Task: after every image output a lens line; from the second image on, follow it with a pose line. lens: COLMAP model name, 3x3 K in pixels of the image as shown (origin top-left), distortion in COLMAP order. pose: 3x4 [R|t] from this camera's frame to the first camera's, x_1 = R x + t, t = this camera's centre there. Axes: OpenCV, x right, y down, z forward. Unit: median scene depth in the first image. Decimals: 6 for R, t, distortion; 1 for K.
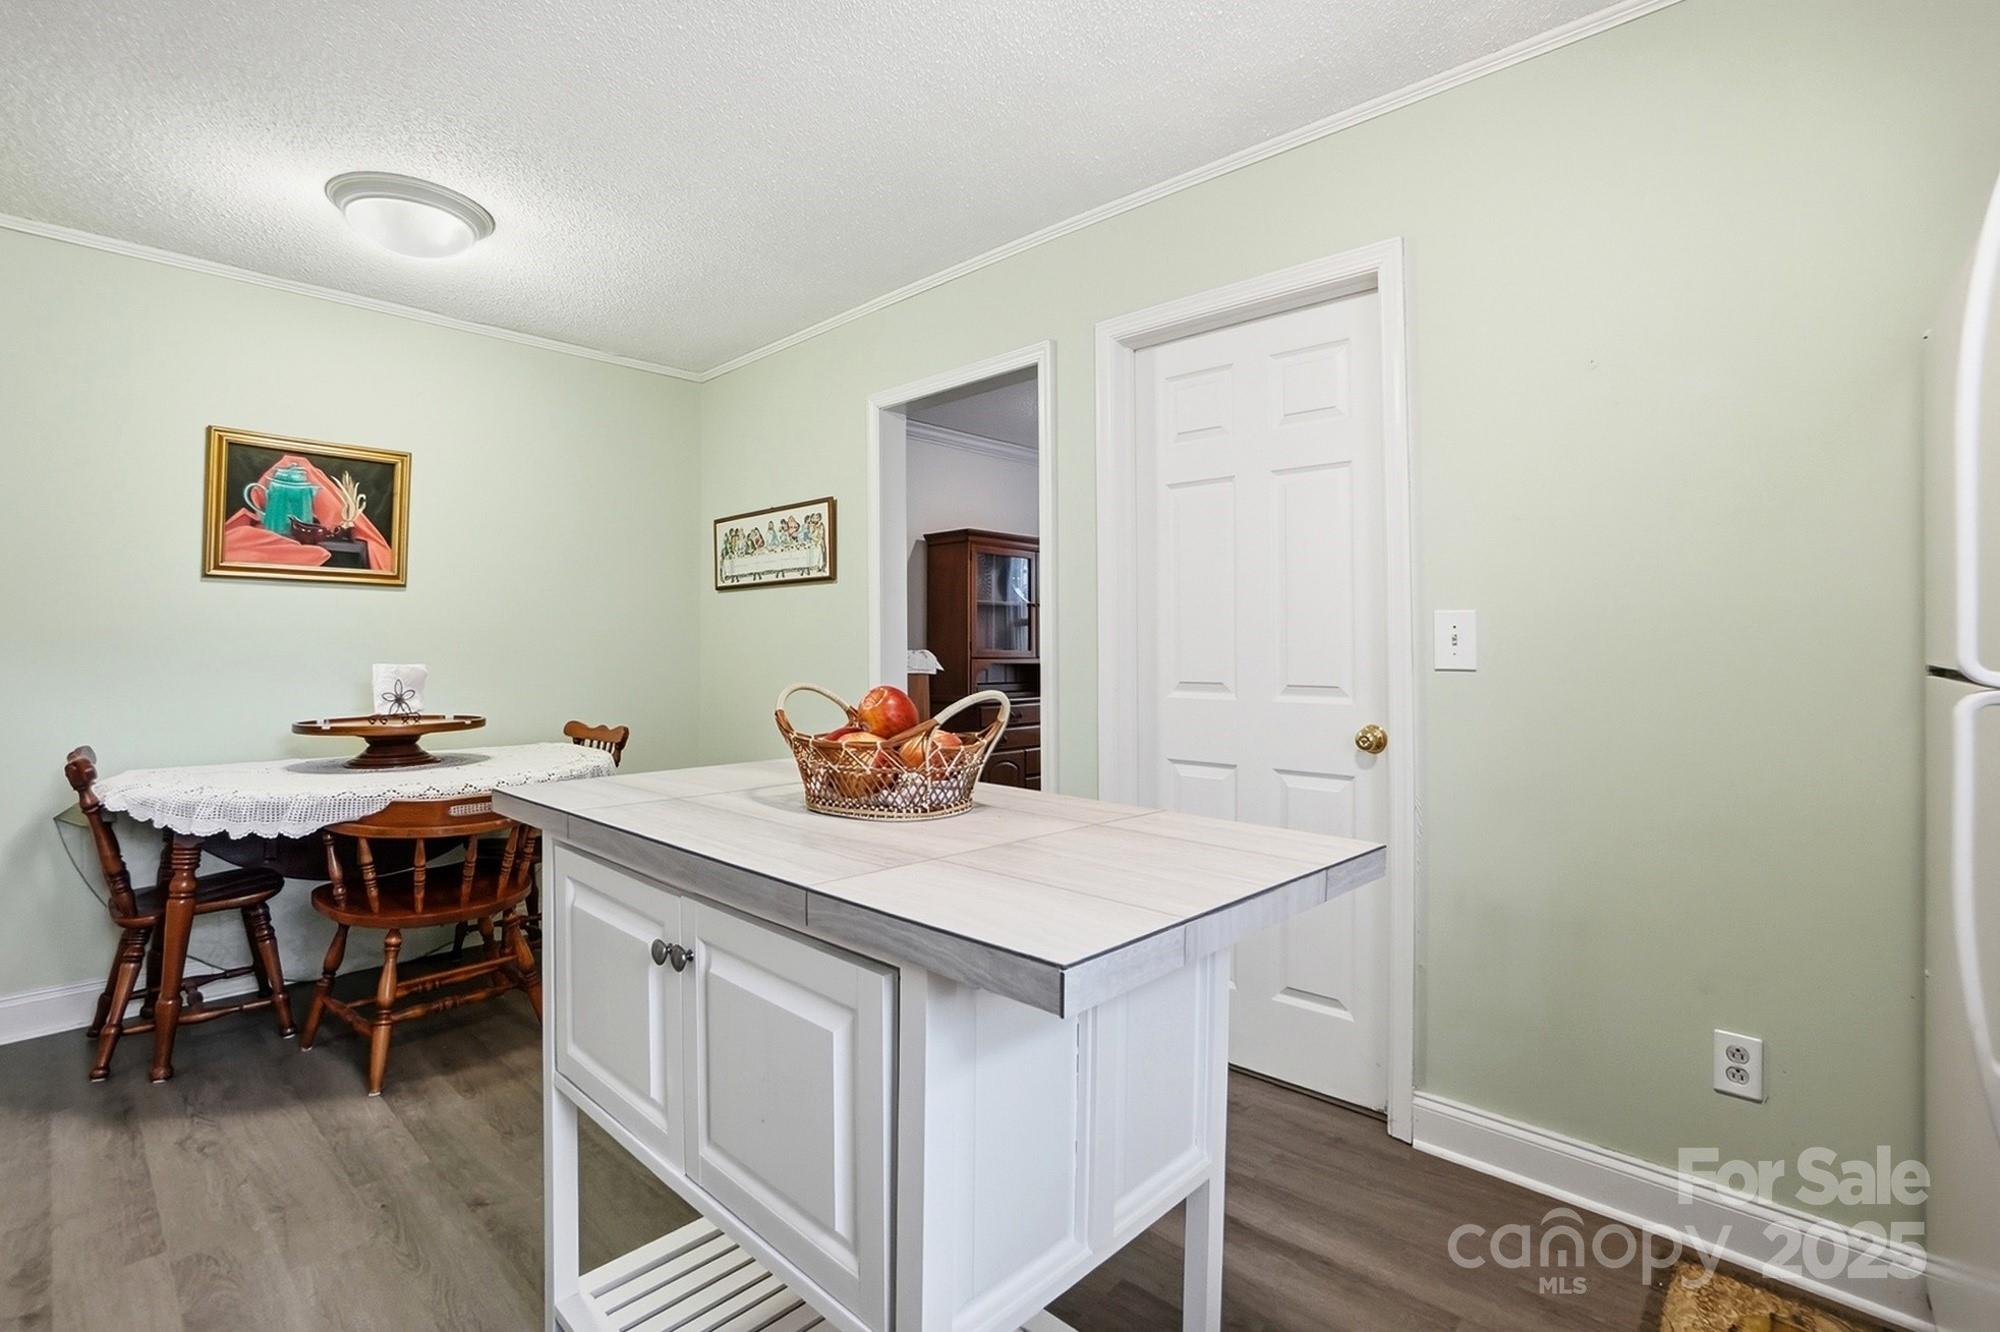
lens RADIAL K [[924.5, 0, 950.5], [0, 924.5, 644.1], [0, 0, 1]] dist [-0.037382, 0.027438]
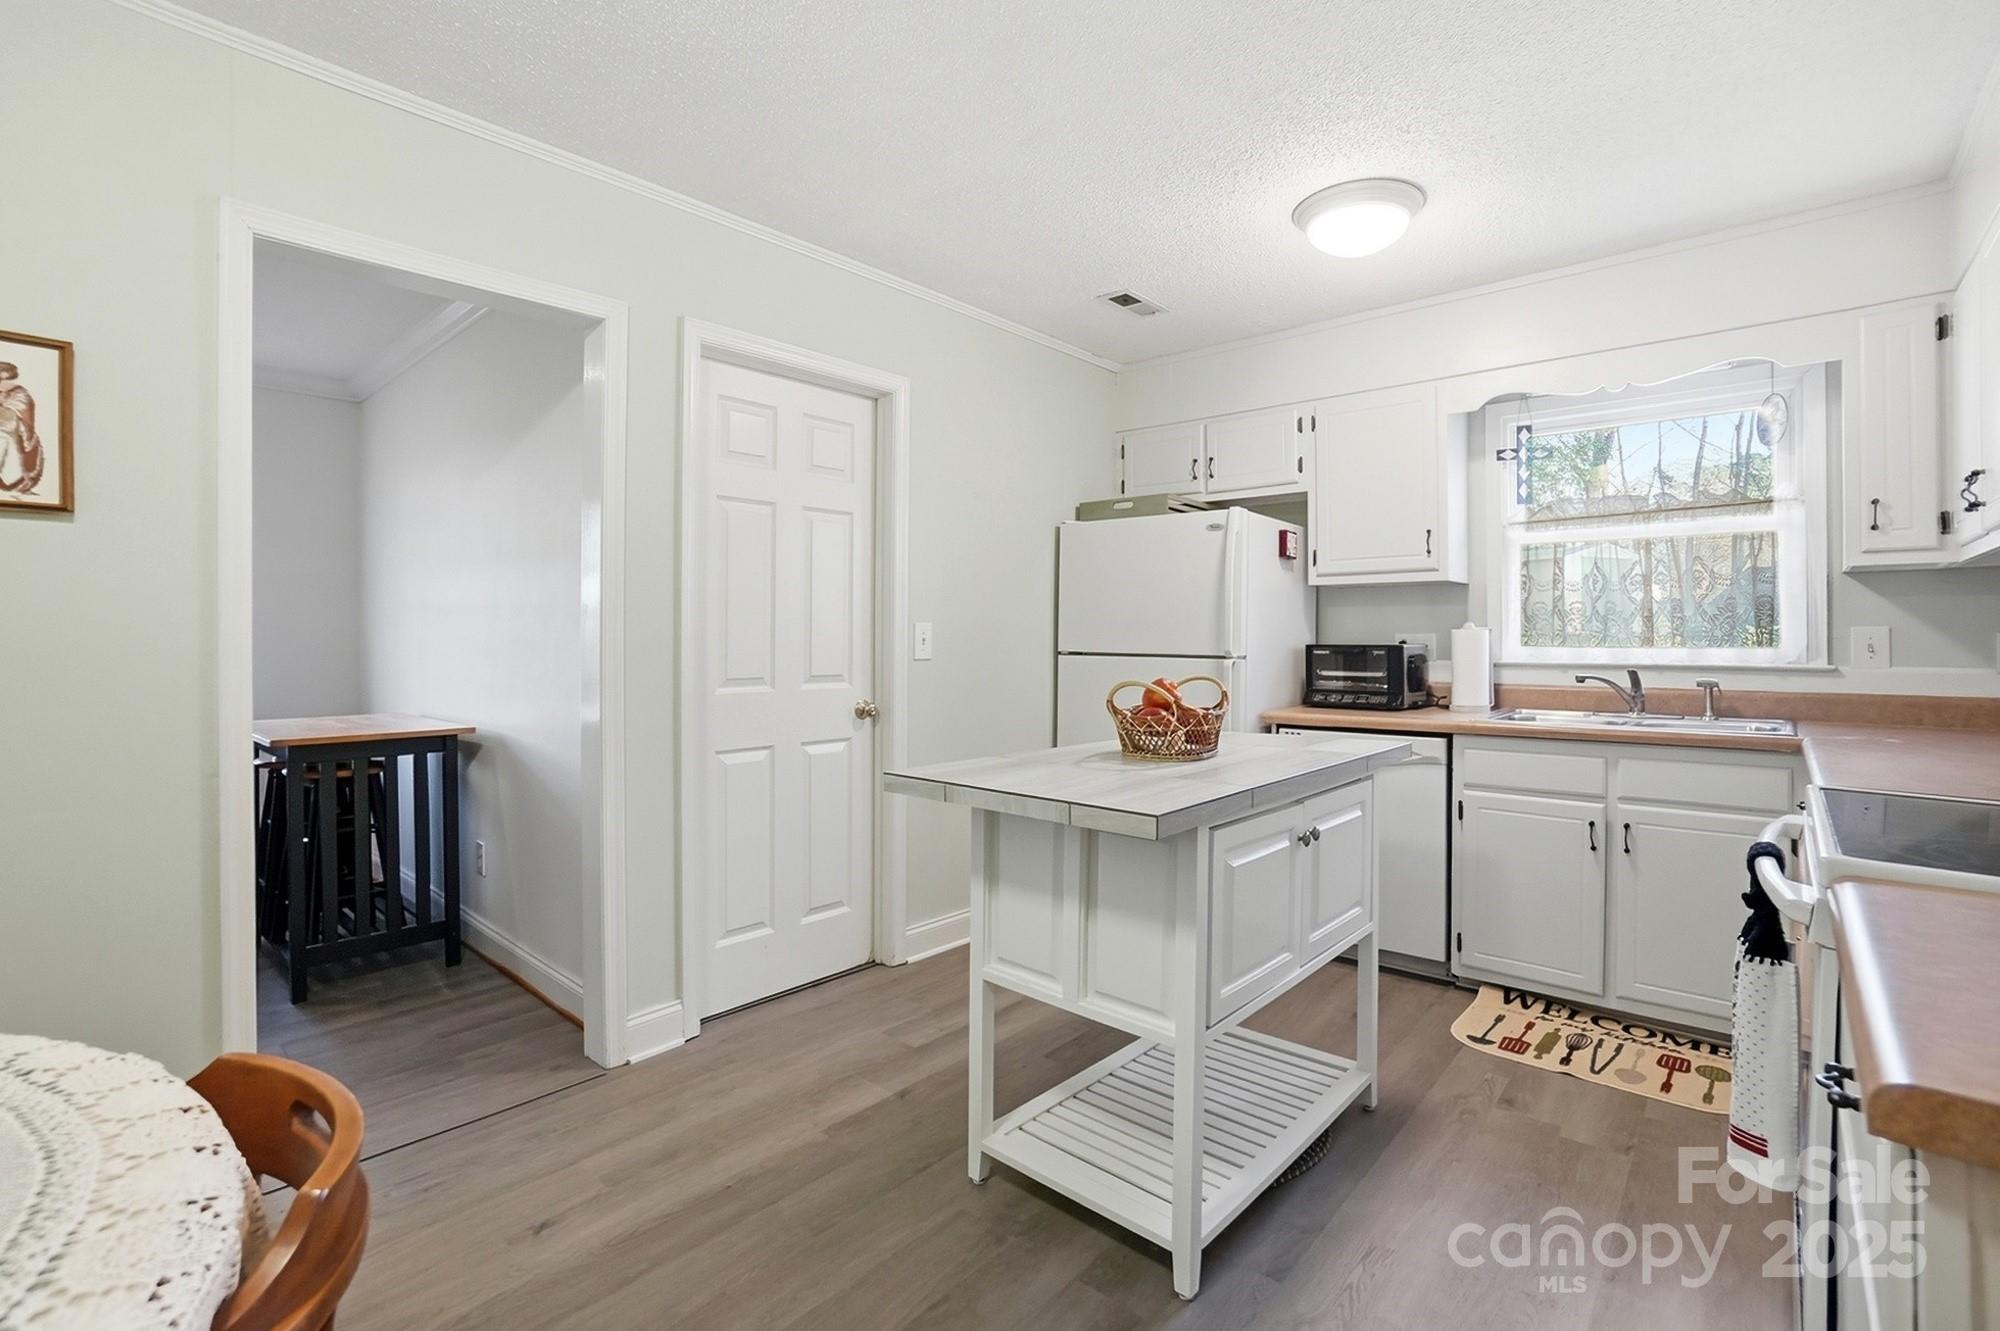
lens RADIAL K [[945.1, 0, 988.6], [0, 945.1, 649.6], [0, 0, 1]] dist [-0.003977, 0.000822]
pose [[-0.040612, -0.013005, 0.999090, -0.728365], [-0.004951, 0.999906, 0.012814, -0.007792], [-0.999163, -0.004426, -0.040672, 0.604304]]
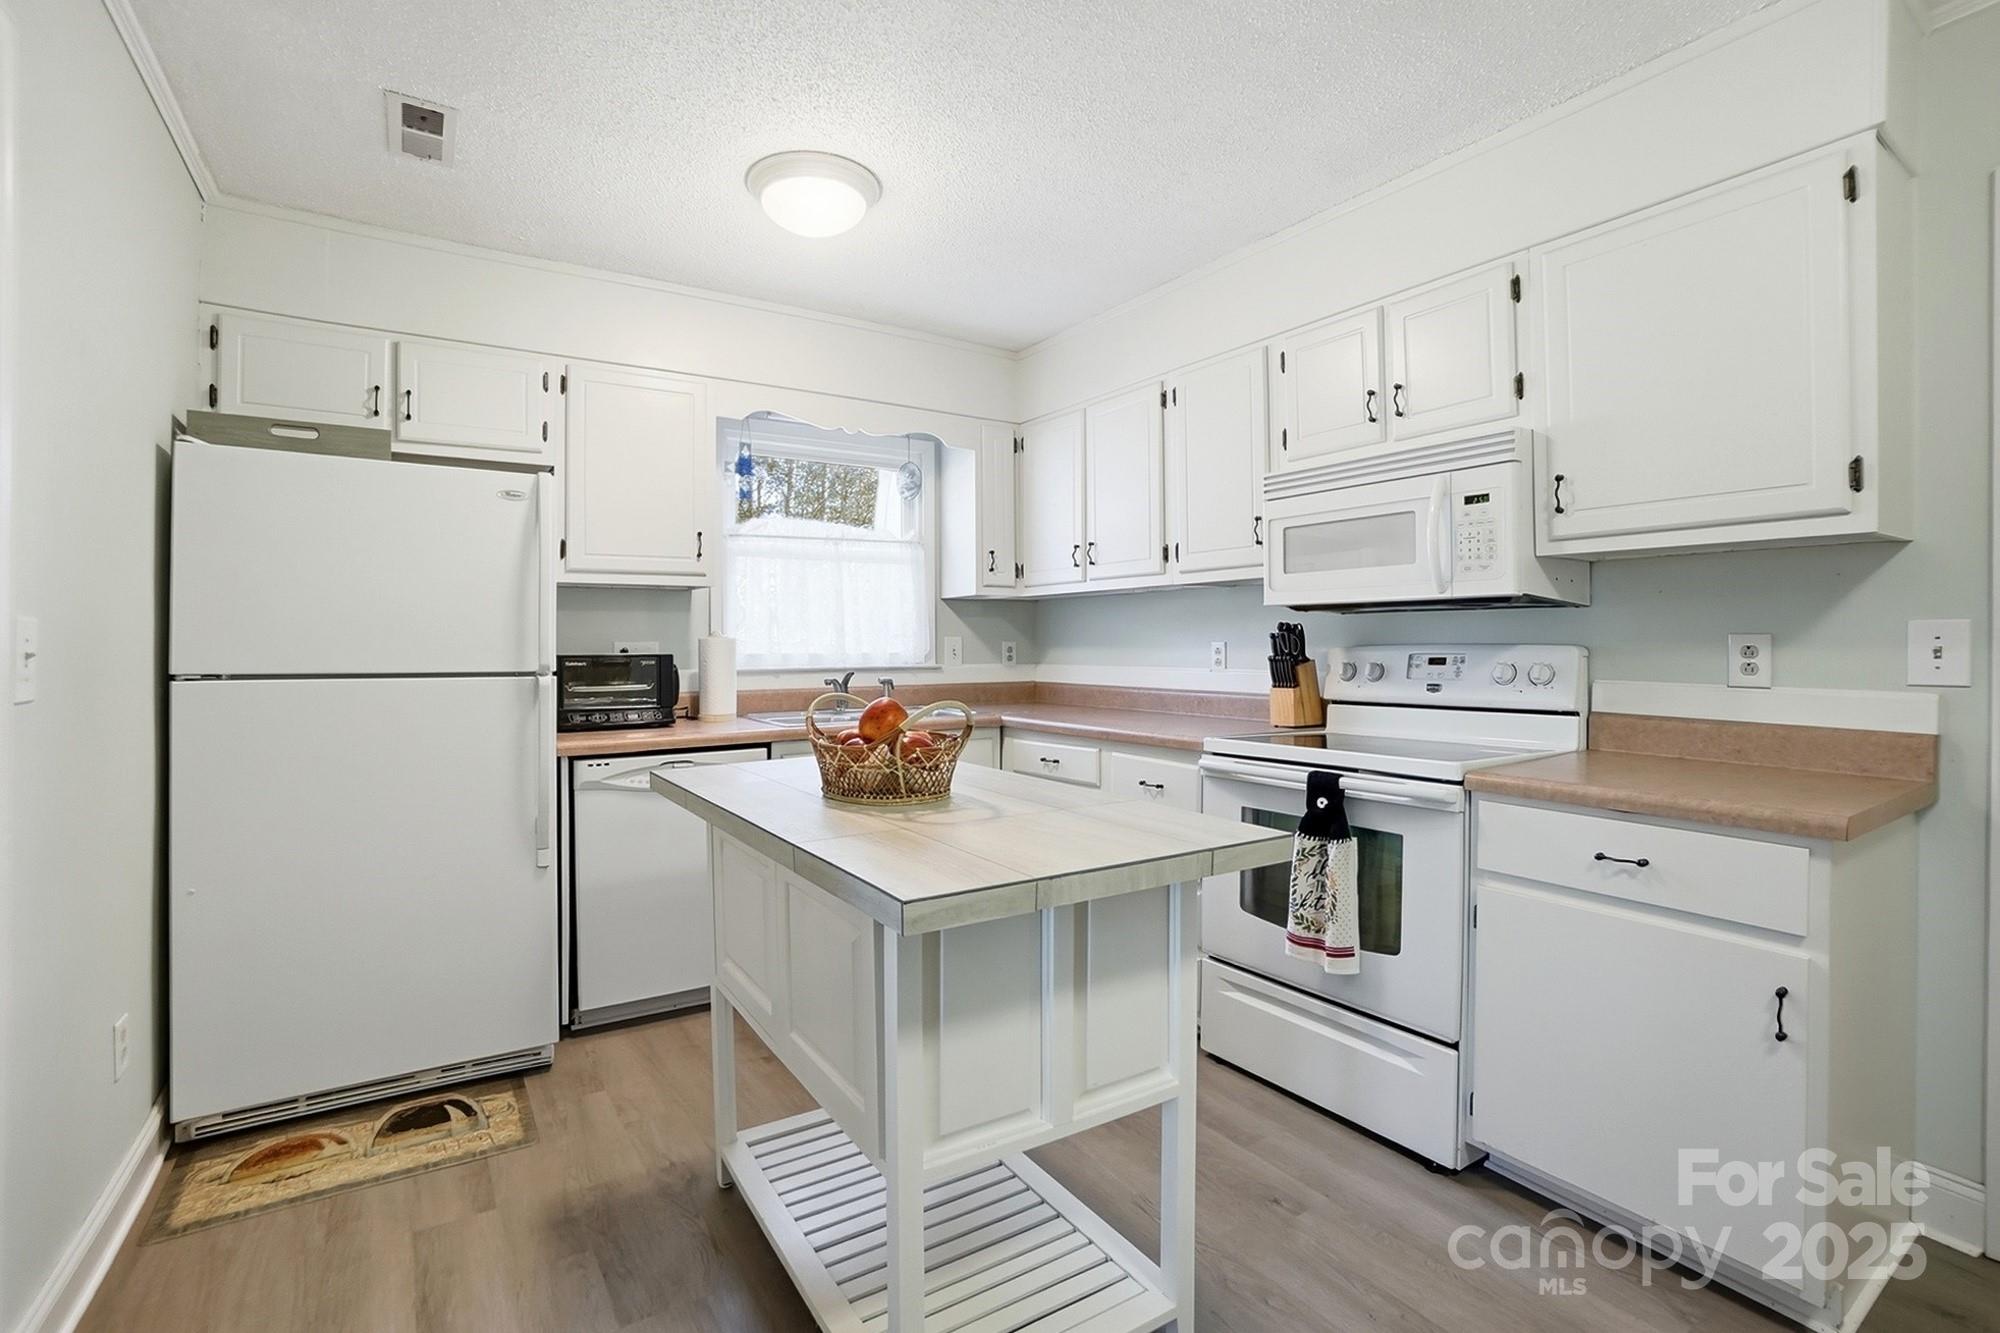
lens RADIAL K [[928.1, 0, 988.0], [0, 928.1, 663.6], [0, 0, 1]] dist [-0.058977, 0.026720]
pose [[-0.975123, -0.002689, 0.221647, -0.206325], [0.001293, 0.999840, 0.017821, -0.008315], [-0.221659, 0.017664, -0.974964, 0.961128]]
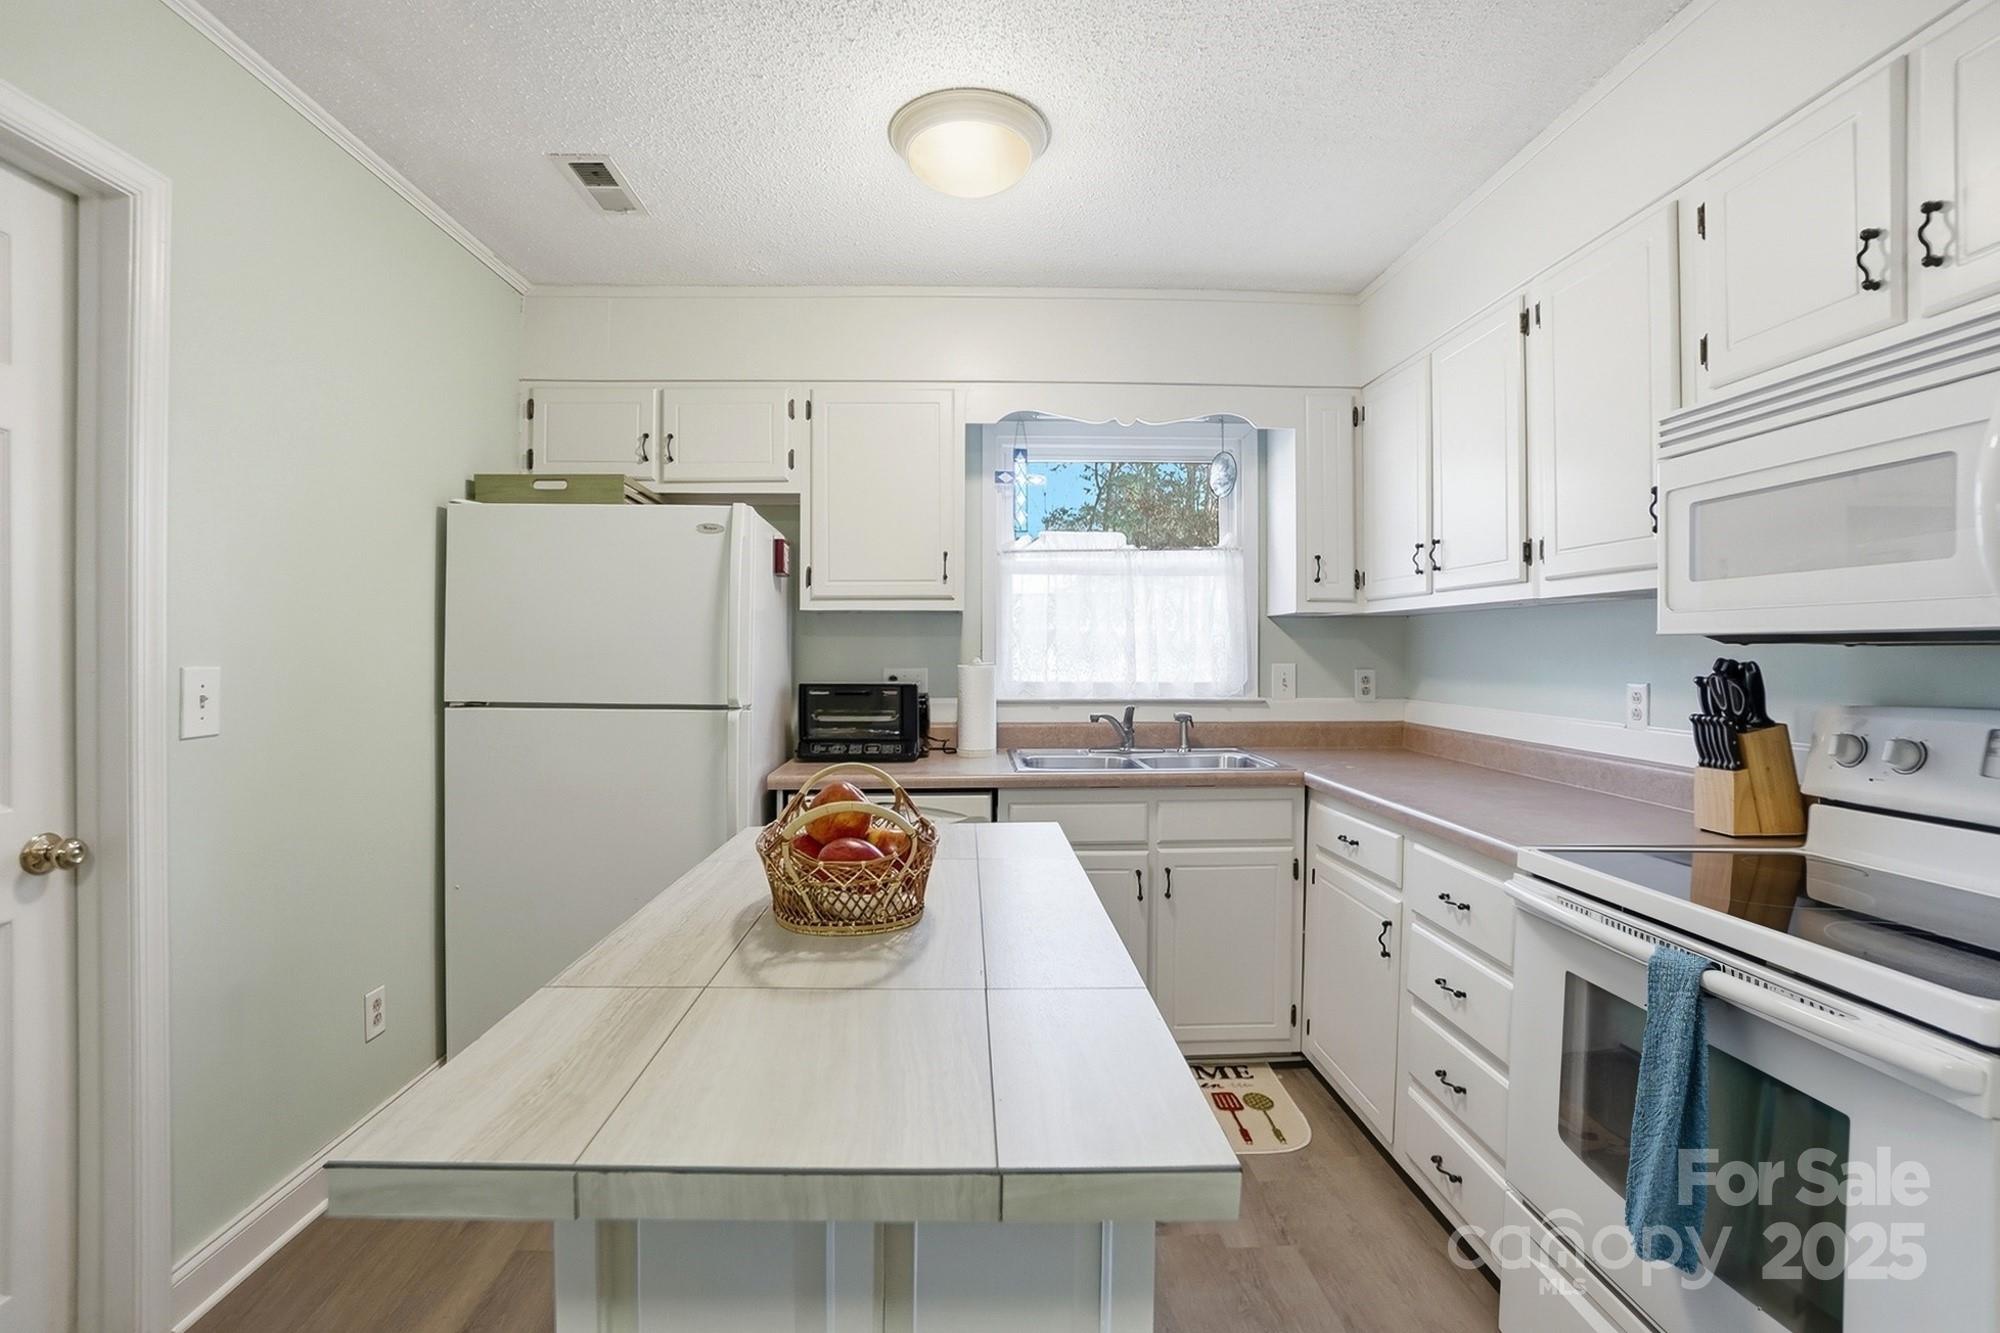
lens RADIAL K [[928.1, 0, 988.0], [0, 928.1, 663.6], [0, 0, 1]] dist [-0.058977, 0.026720]
pose [[-0.713500, -0.014926, 0.700497, -0.355842], [-0.004906, 0.999855, 0.016308, -0.036846], [-0.700638, 0.008199, -0.713469, 0.688785]]
